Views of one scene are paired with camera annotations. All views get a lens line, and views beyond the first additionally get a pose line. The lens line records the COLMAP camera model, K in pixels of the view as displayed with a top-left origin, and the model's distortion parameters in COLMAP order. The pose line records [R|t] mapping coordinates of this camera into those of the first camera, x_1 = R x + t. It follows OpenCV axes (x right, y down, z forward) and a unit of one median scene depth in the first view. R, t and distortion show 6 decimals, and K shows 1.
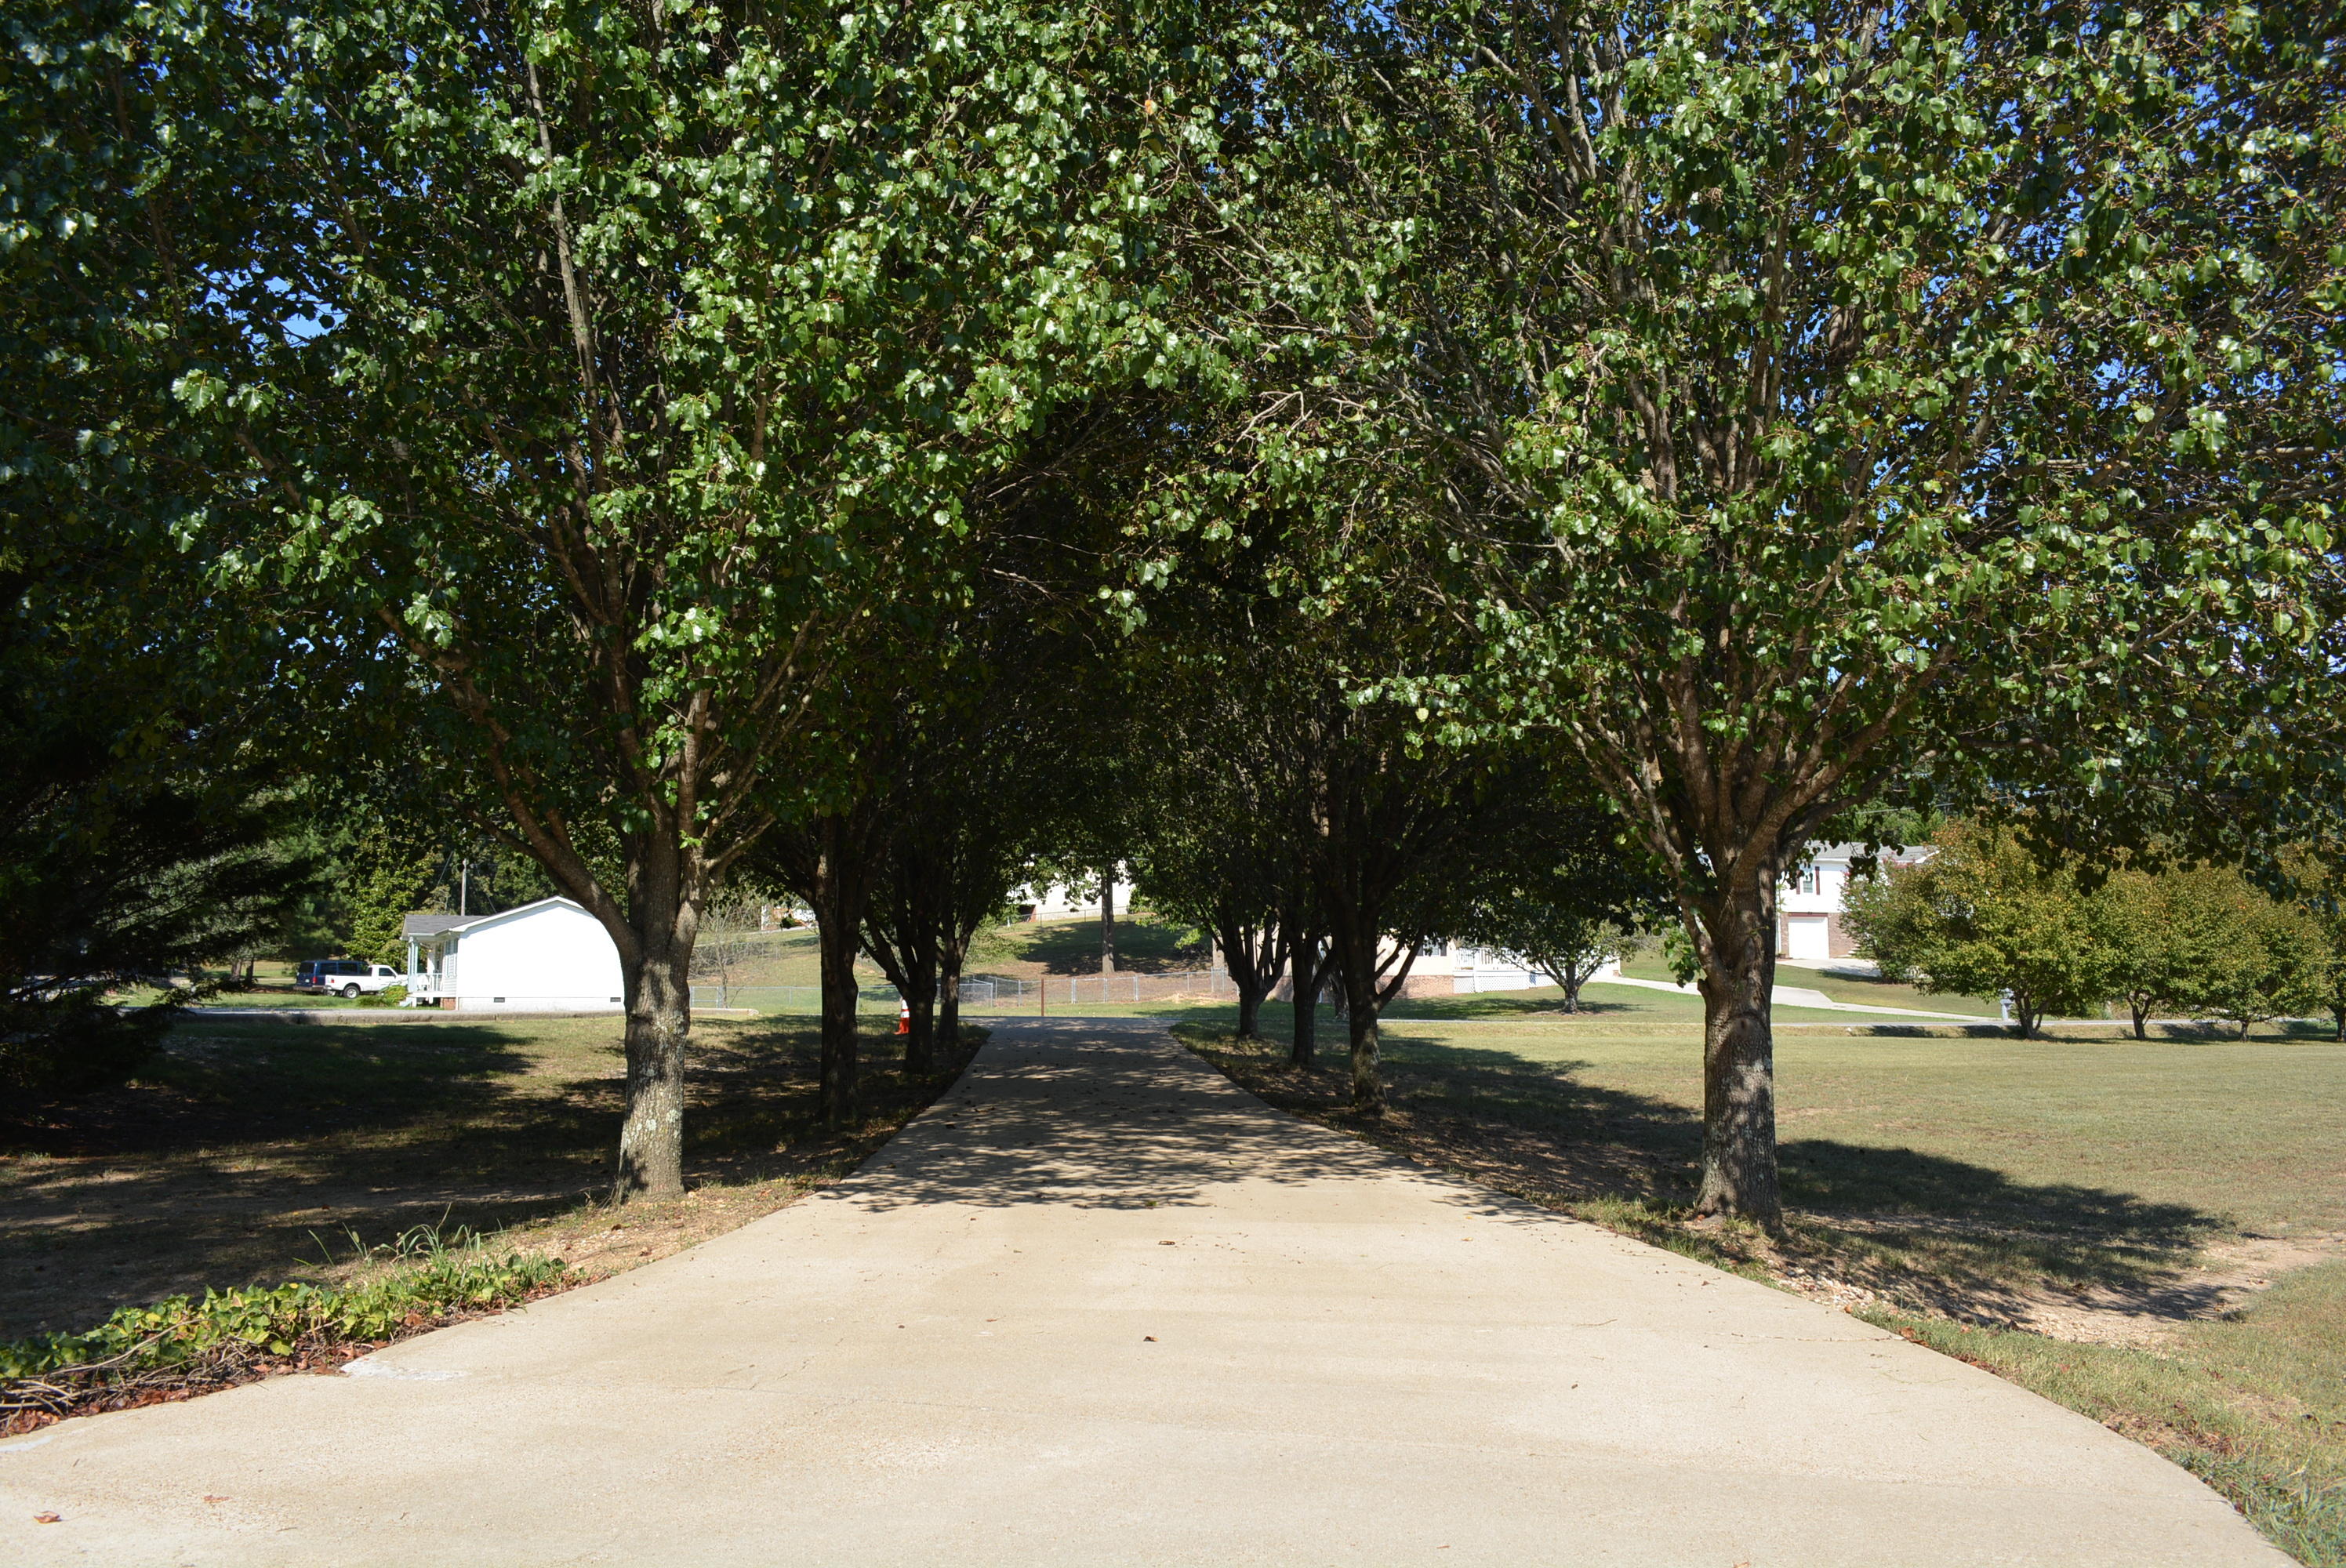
lens RADIAL K [[1852.5, 0, 1164.8], [0, 1852.5, 792.9], [0, 0, 1]] dist [-0.089664, 0.019014]
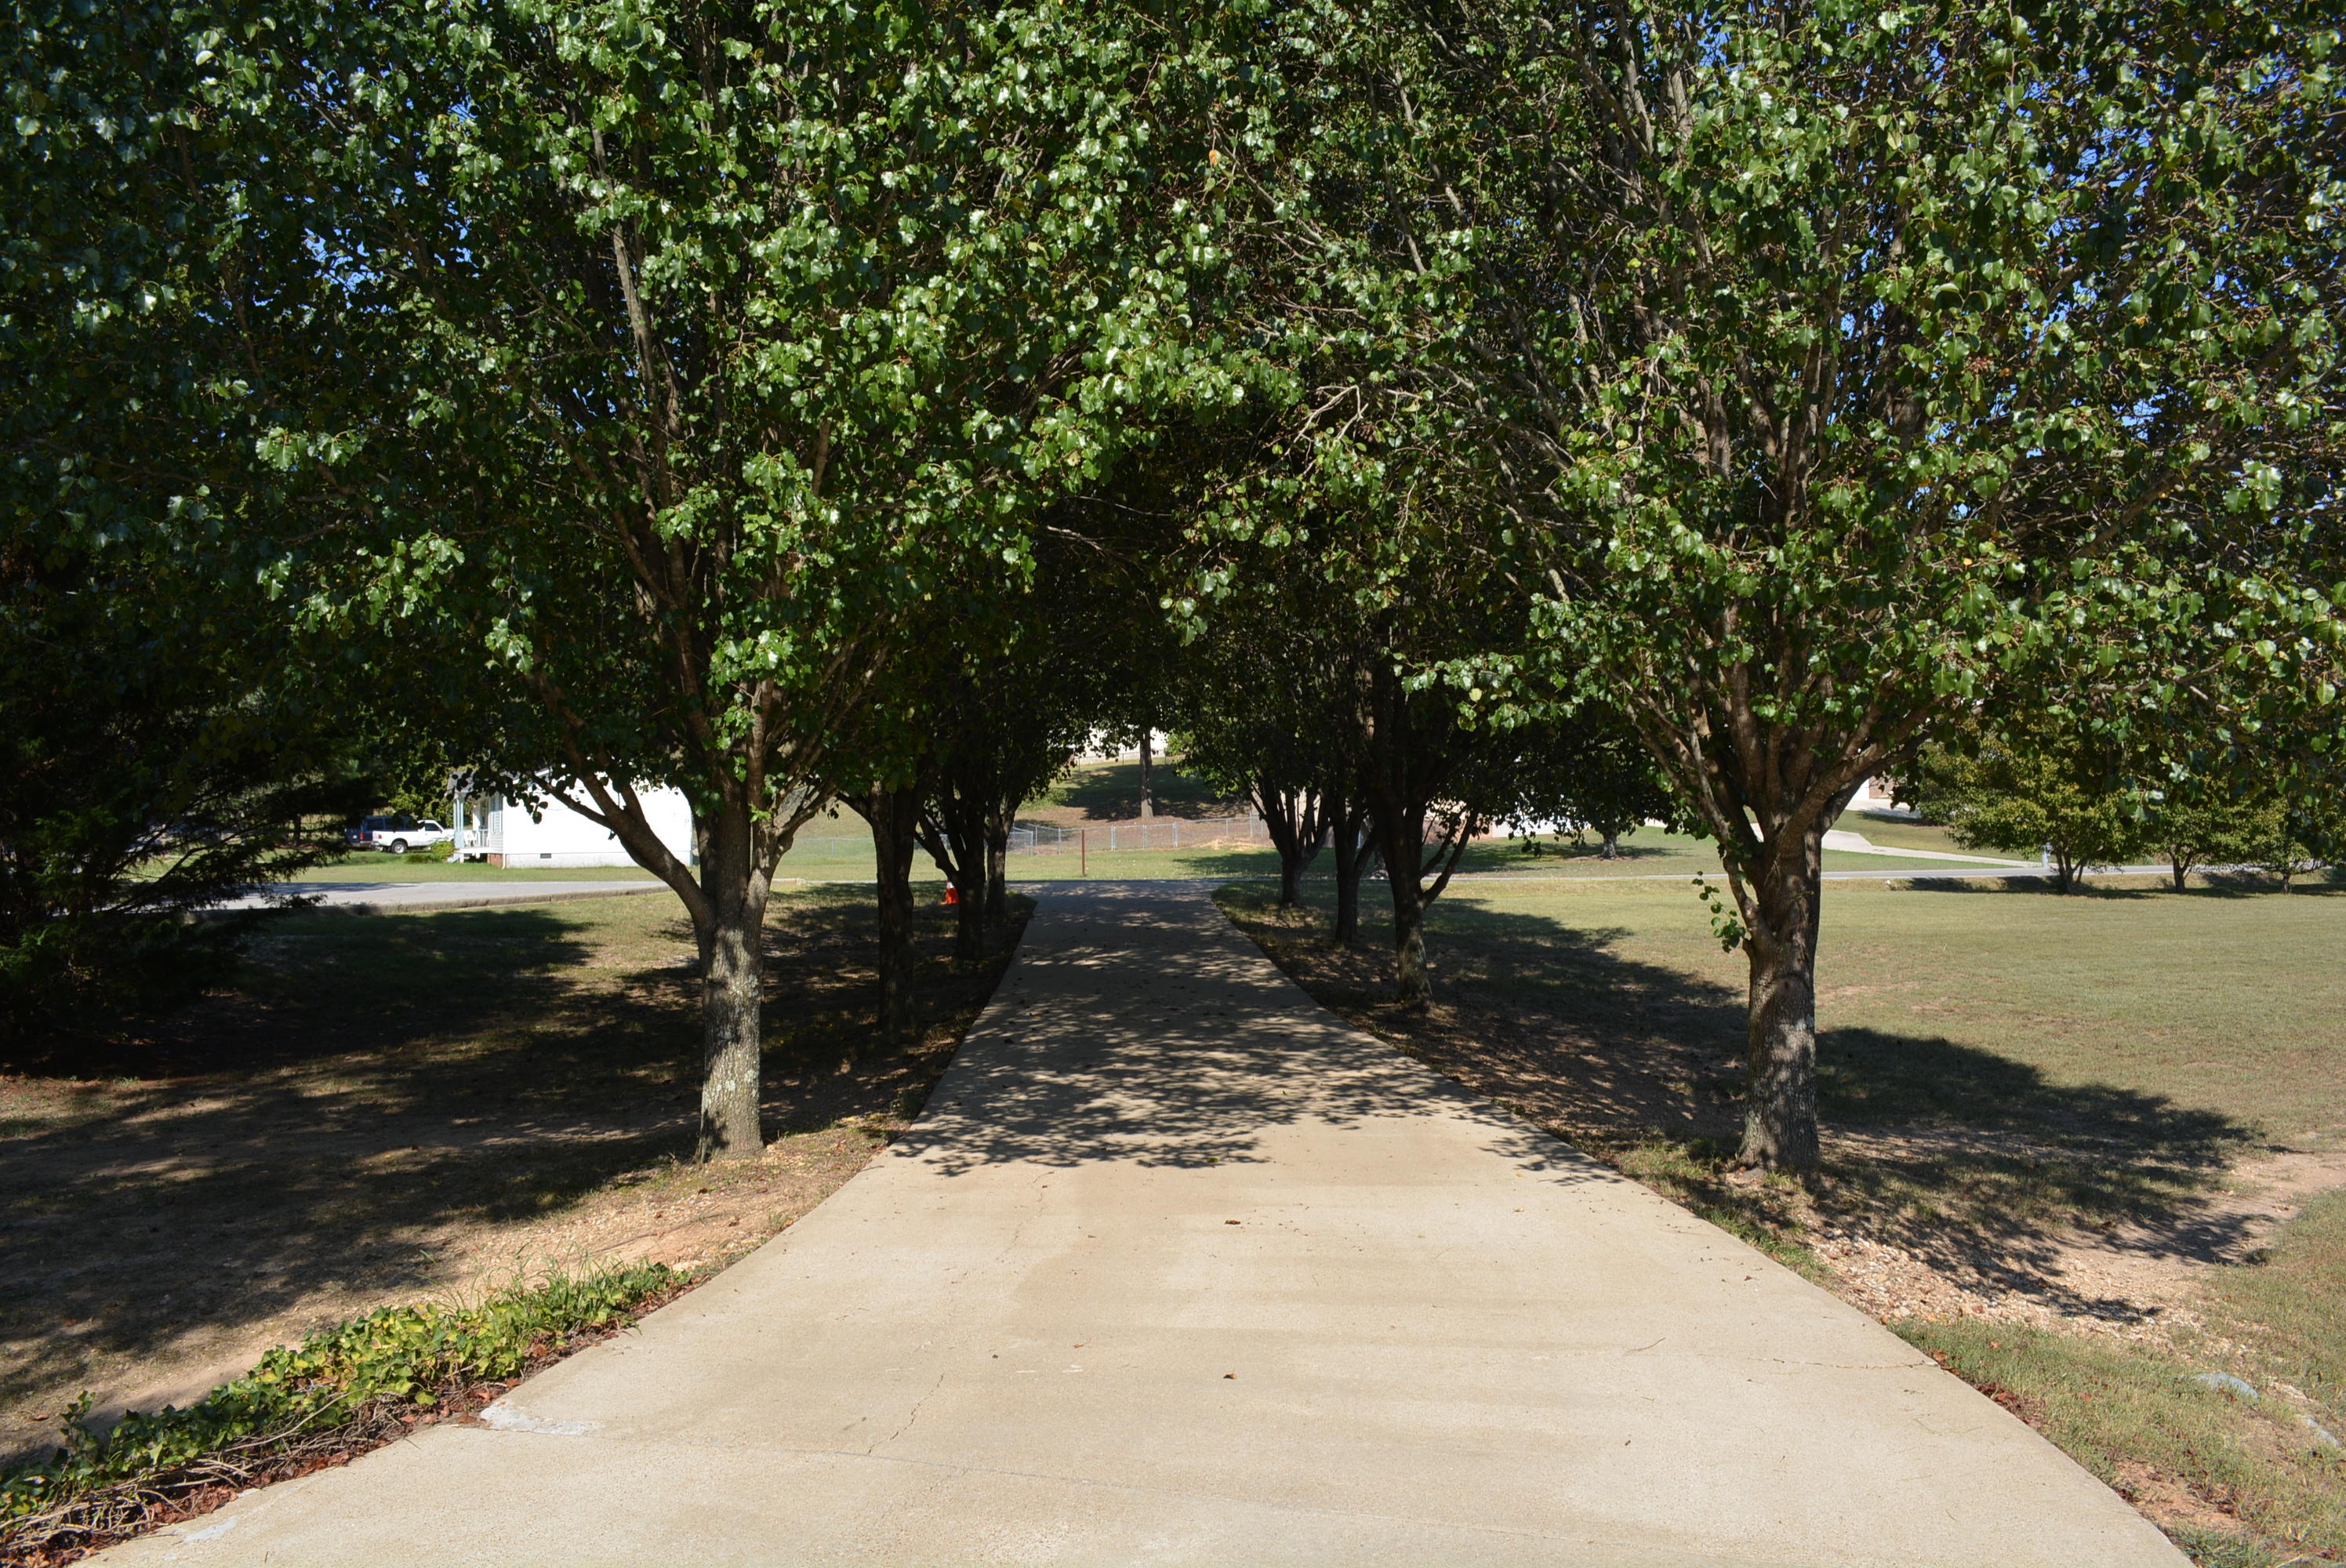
lens RADIAL K [[1852.5, 0, 1165.6], [0, 1852.5, 806.7], [0, 0, 1]] dist [-0.089664, 0.019014]
pose [[0.999750, -0.009901, -0.020040, -0.012525], [0.011715, 0.995643, 0.092508, -0.081265], [0.019037, -0.092719, 0.995510, -0.022433]]
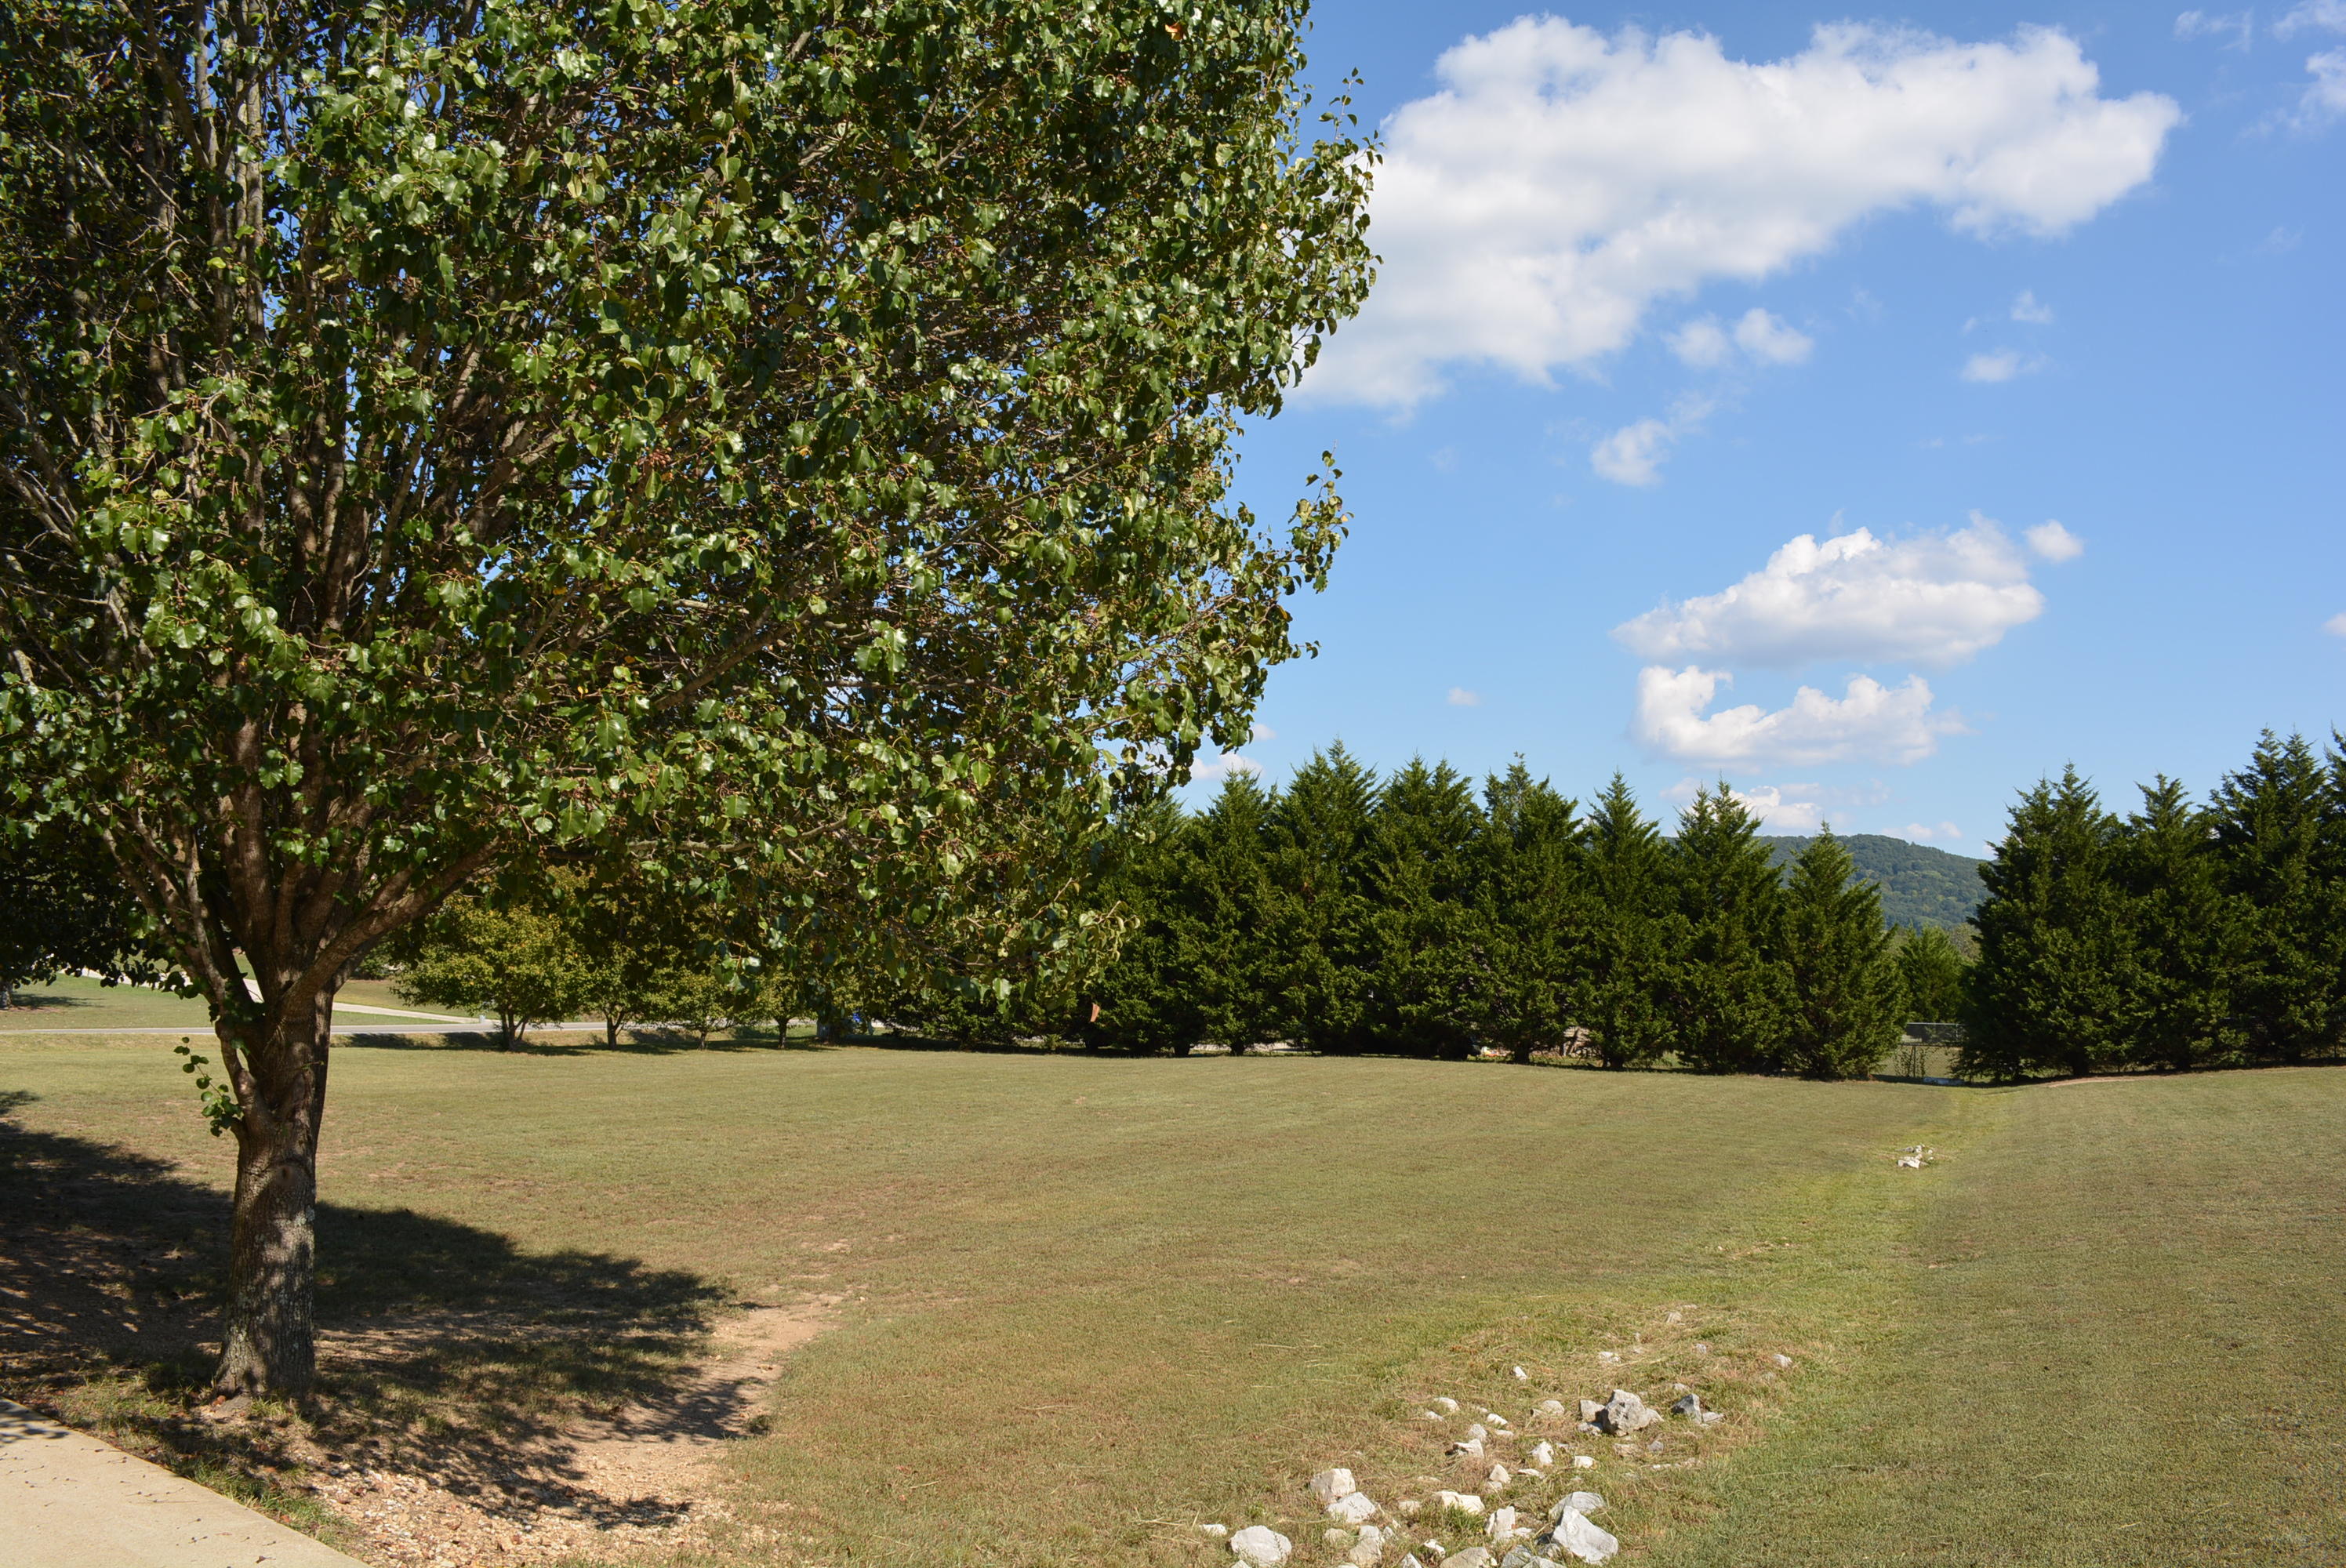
lens RADIAL K [[1852.5, 0, 1176.2], [0, 1852.5, 781.3], [0, 0, 1]] dist [-0.089664, 0.019014]
pose [[0.700452, 0.081868, 0.708988, -0.013254], [-0.080903, 0.996104, -0.035092, -0.070195], [-0.709099, -0.032779, 0.704346, 0.114659]]
